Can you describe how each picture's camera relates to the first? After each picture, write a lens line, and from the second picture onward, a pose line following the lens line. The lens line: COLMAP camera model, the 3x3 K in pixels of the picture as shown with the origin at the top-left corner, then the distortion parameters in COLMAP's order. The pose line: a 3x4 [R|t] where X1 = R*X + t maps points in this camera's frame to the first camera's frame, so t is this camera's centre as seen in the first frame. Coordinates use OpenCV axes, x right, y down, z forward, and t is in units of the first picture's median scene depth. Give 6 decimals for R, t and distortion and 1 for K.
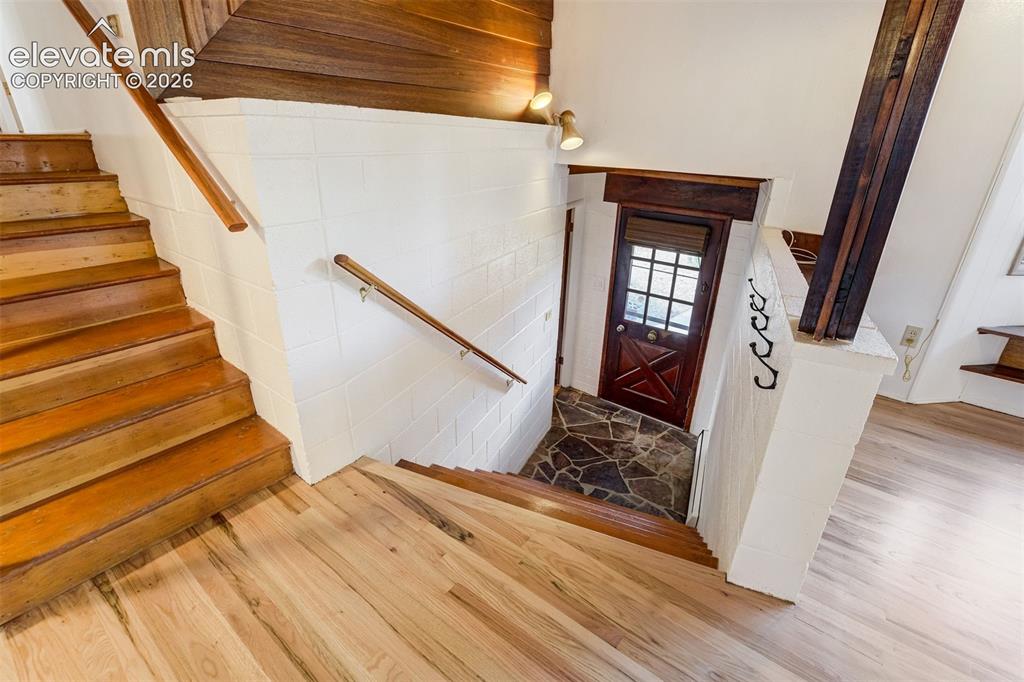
lens RADIAL K [[479.7, 0, 513.1], [0, 479.7, 336.8], [0, 0, 1]] dist [-0.051458, 0.017631]
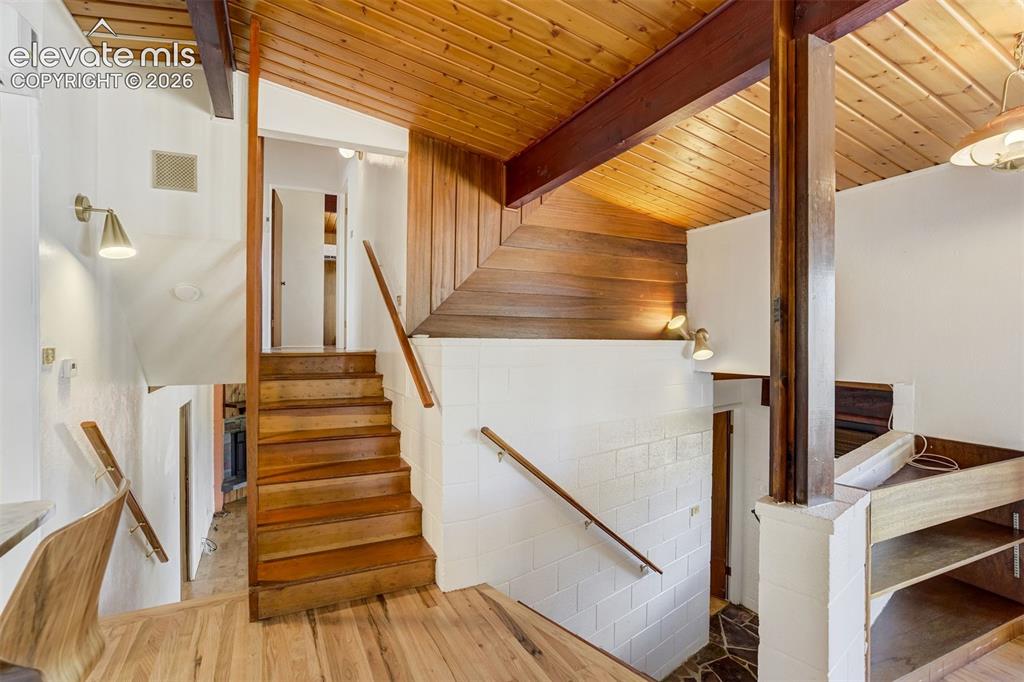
lens RADIAL K [[502.3, 0, 505.7], [0, 502.3, 338.8], [0, 0, 1]] dist [-0.015050, 0.000517]
pose [[0.896946, -0.025731, -0.441390, 0.369391], [-0.152193, 0.919330, -0.362863, 0.129195], [0.415120, 0.392645, 0.820674, -0.374419]]
